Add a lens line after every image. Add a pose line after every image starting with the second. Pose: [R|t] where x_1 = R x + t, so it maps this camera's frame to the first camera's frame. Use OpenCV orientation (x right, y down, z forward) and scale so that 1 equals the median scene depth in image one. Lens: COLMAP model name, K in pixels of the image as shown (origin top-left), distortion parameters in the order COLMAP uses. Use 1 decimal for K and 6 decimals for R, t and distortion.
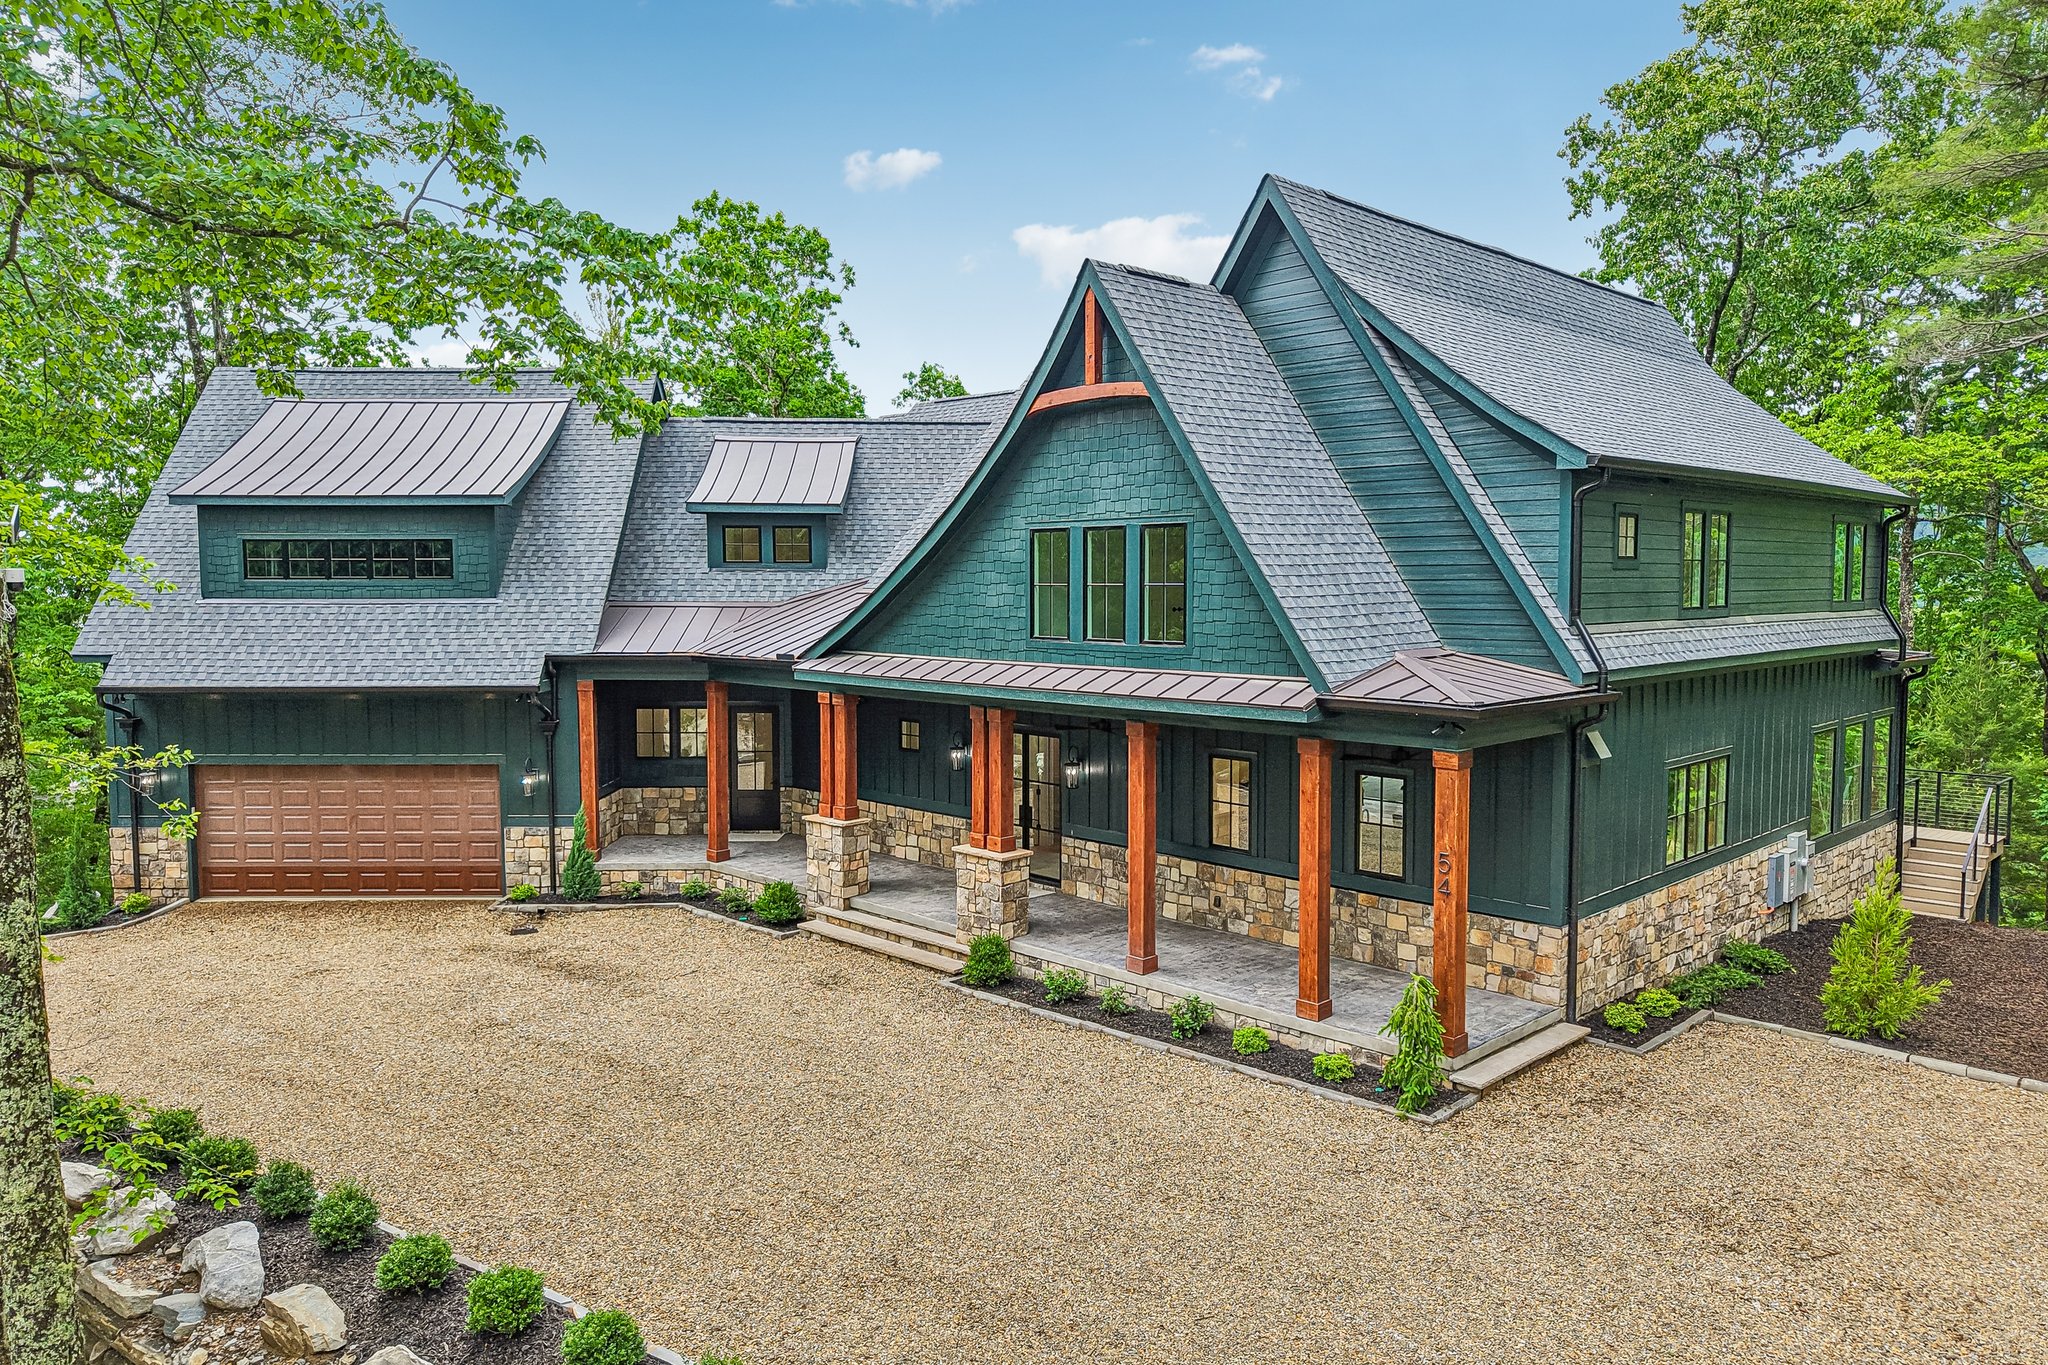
lens RADIAL K [[1395.9, 0, 1031.7], [0, 1395.9, 697.1], [0, 0, 1]] dist [0.019381, -0.016456]
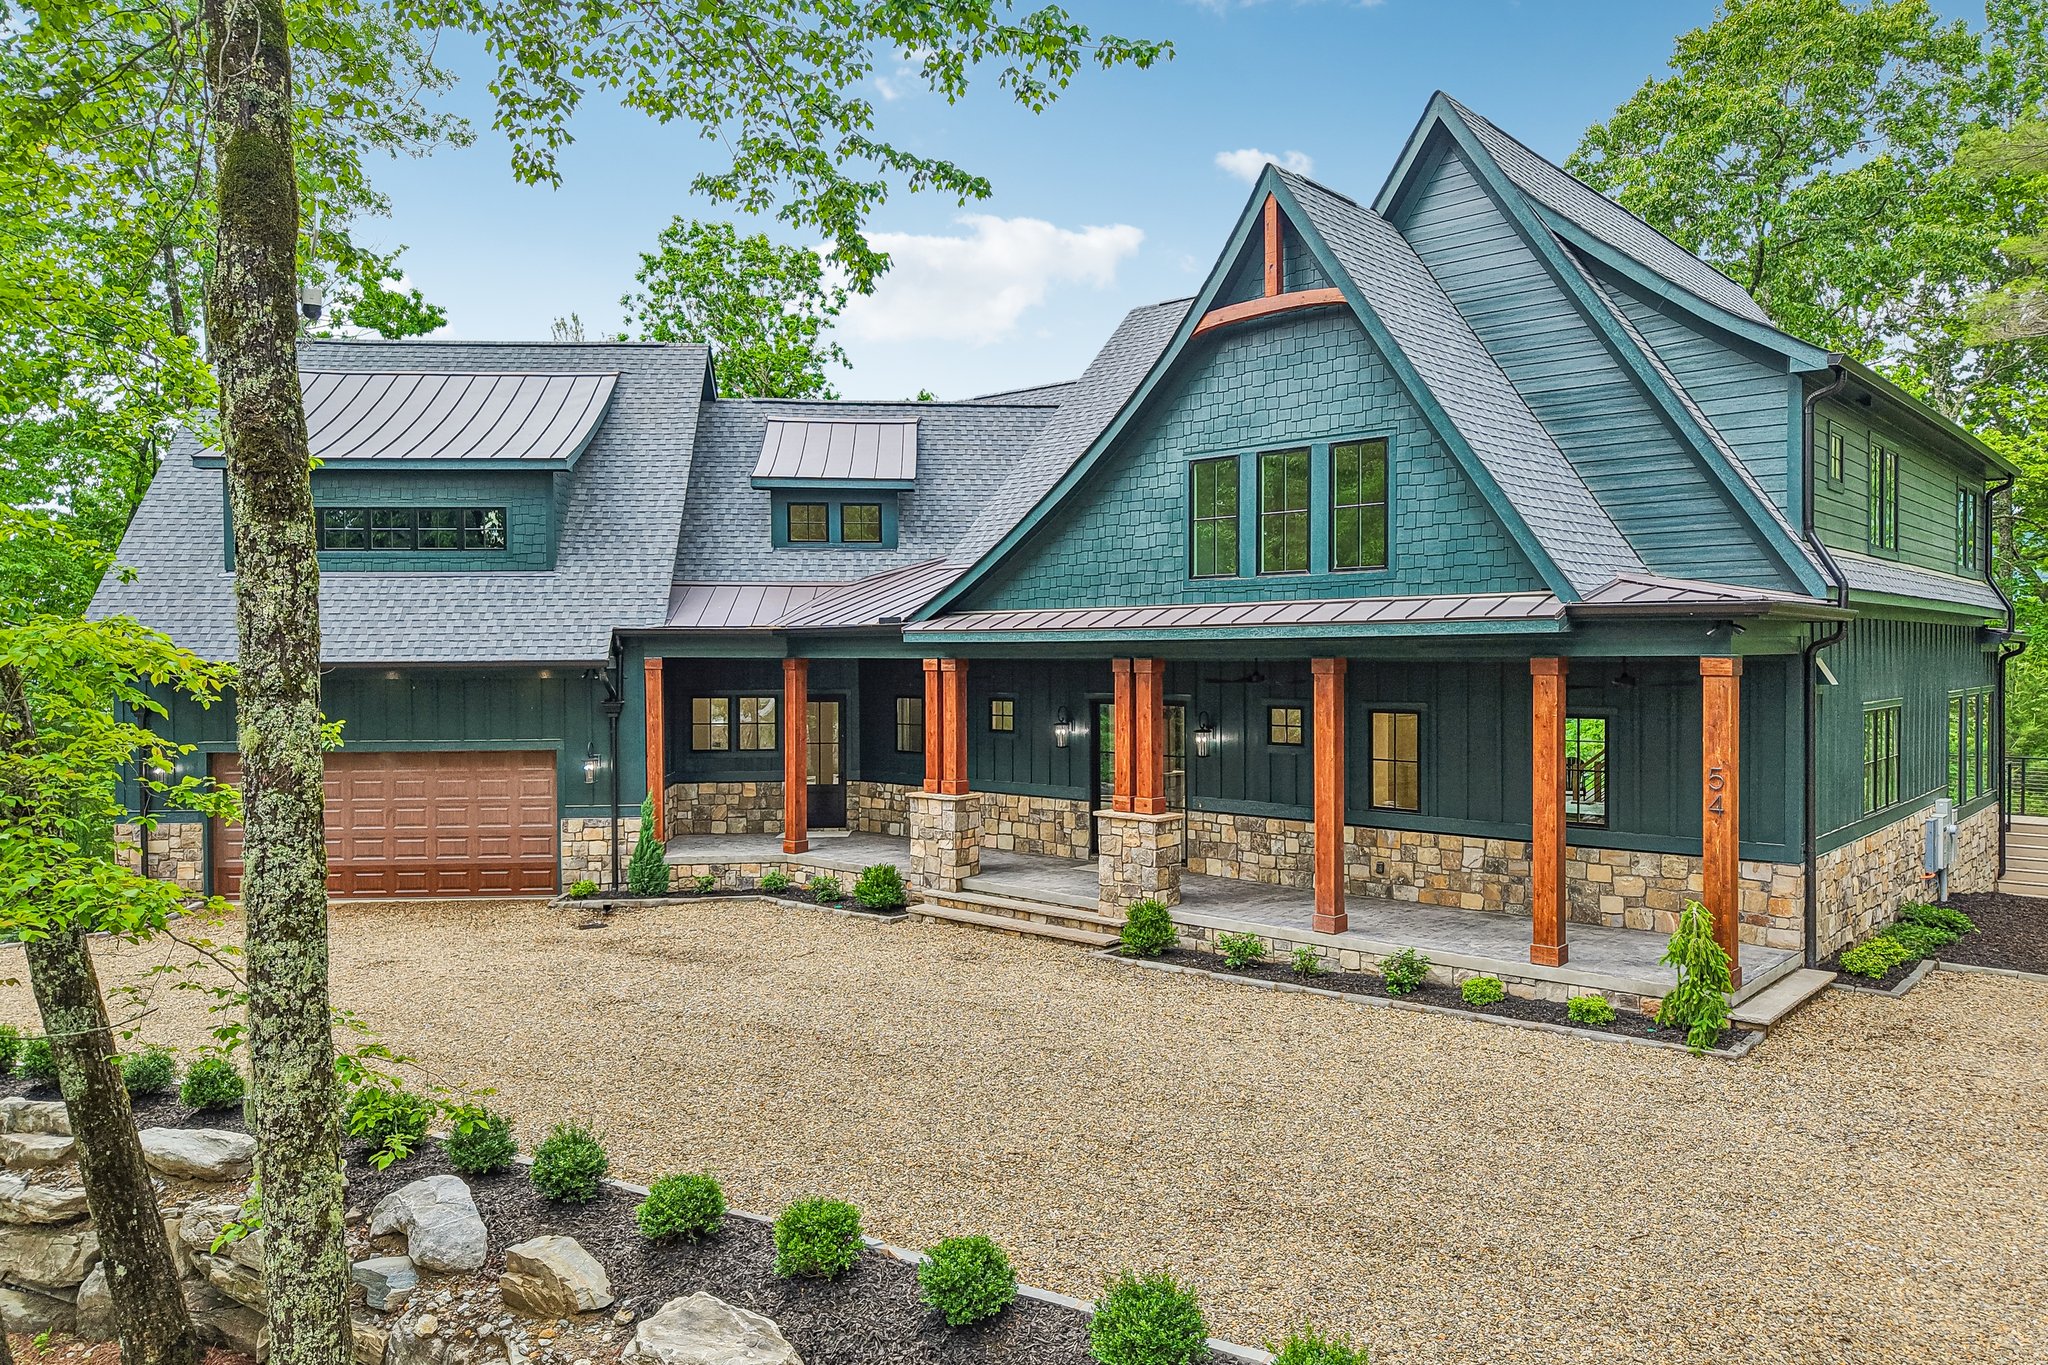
lens RADIAL K [[1395.9, 0, 1029.3], [0, 1395.9, 701.7], [0, 0, 1]] dist [0.019381, -0.016456]
pose [[0.998175, -0.005669, 0.060124, -0.160941], [0.008743, 0.998661, -0.050986, 0.084711], [-0.059755, 0.051418, 0.996888, 0.081419]]
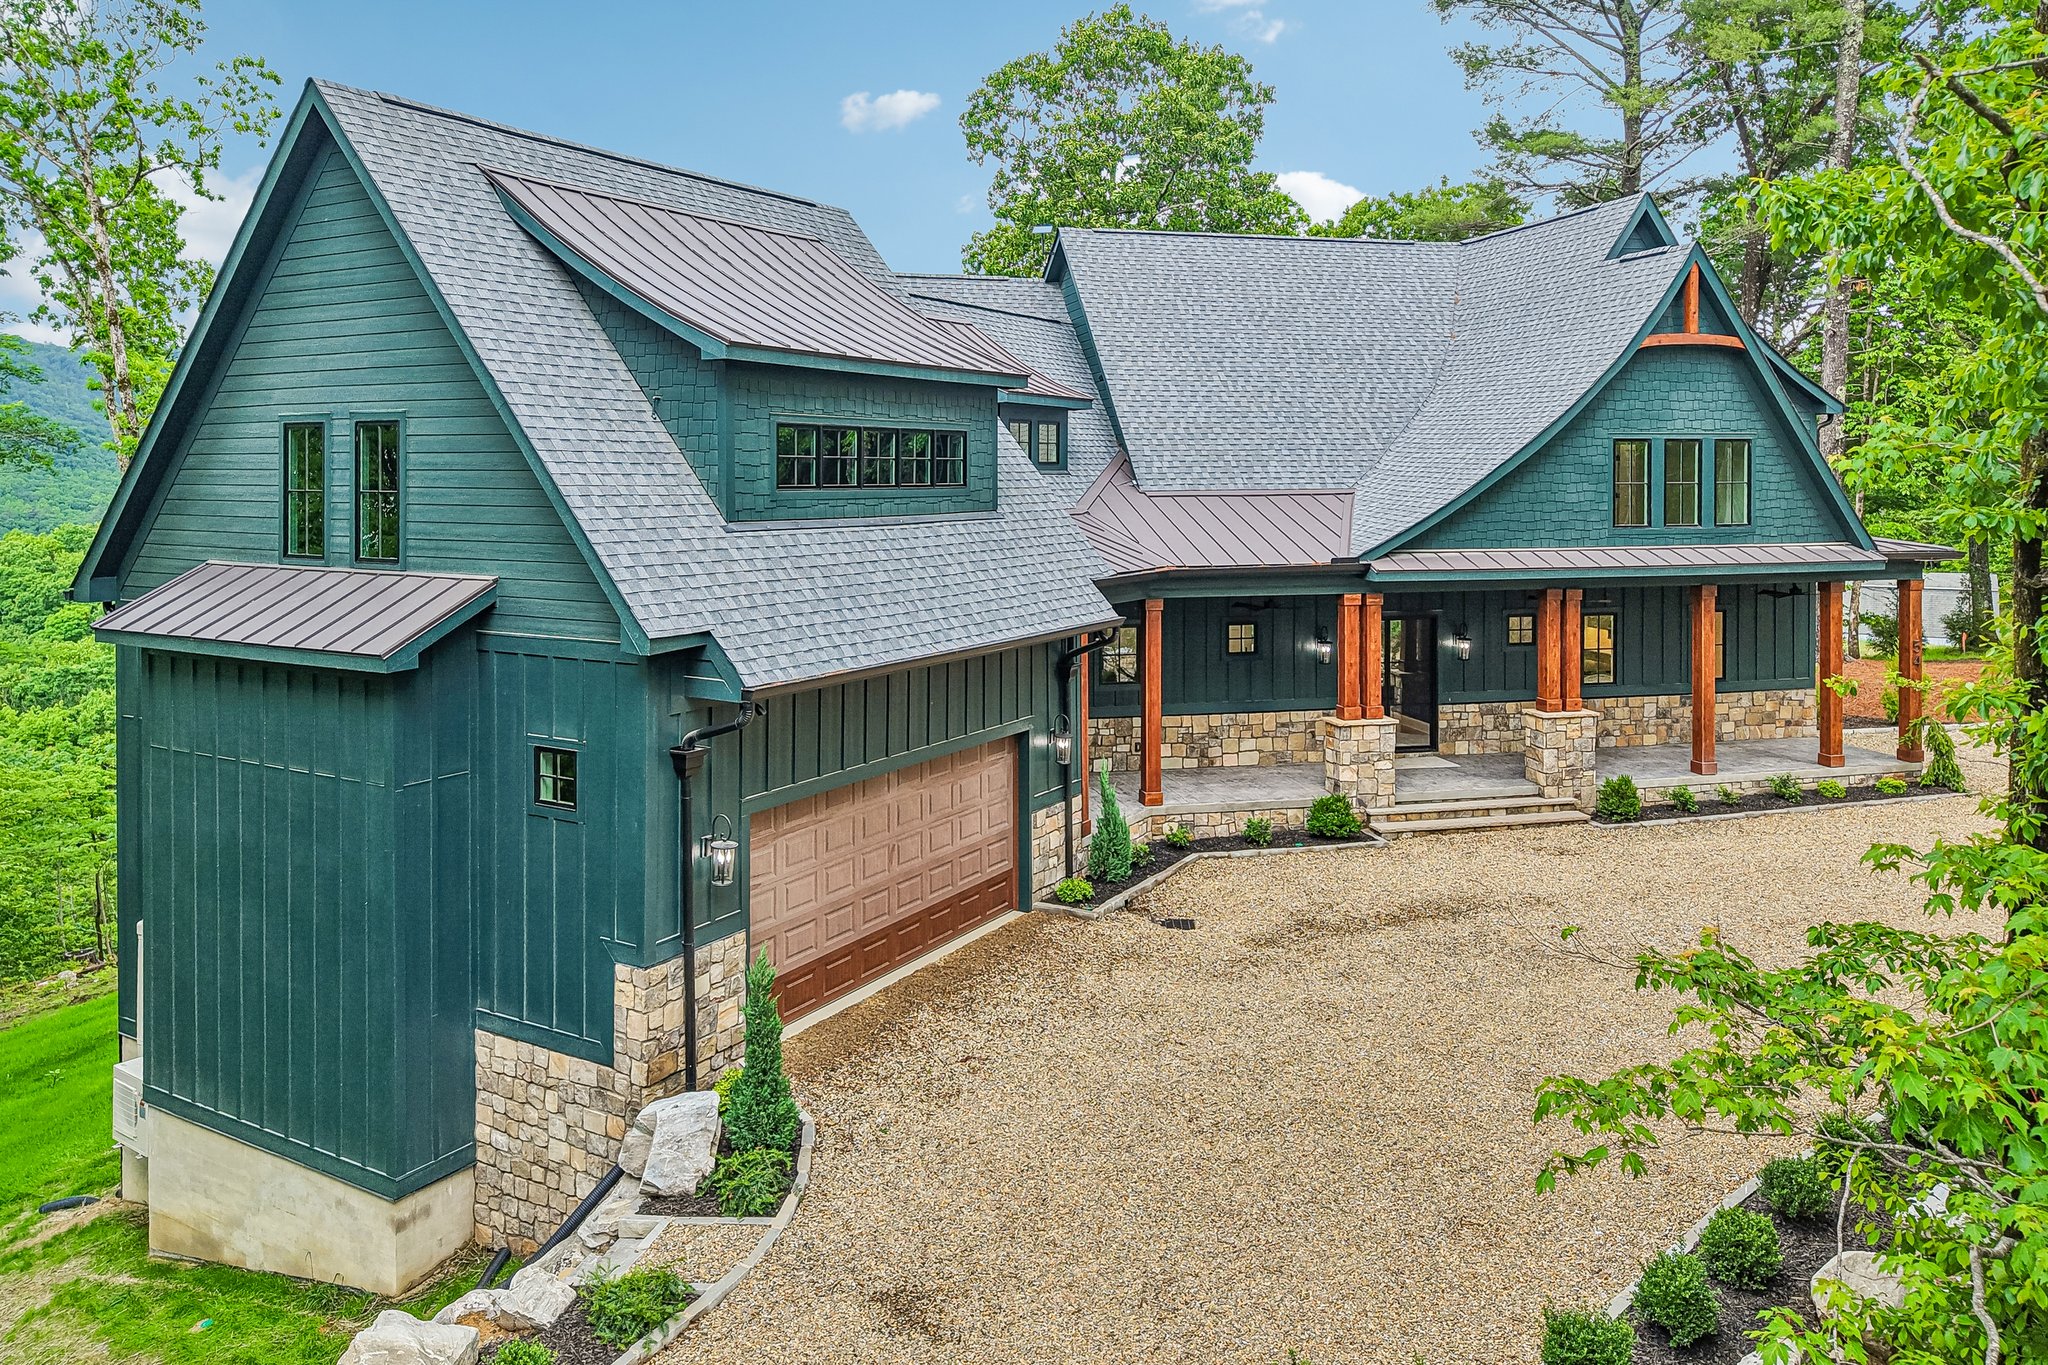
lens RADIAL K [[1456.2, 0, 977.3], [0, 1456.2, 481.0], [0, 0, 1]] dist [-0.034360, 0.001963]
pose [[0.535773, -0.007541, 0.844329, -1.346555], [0.074014, 0.996530, -0.038065, -0.073991], [-0.841112, 0.082887, 0.534472, 0.770346]]
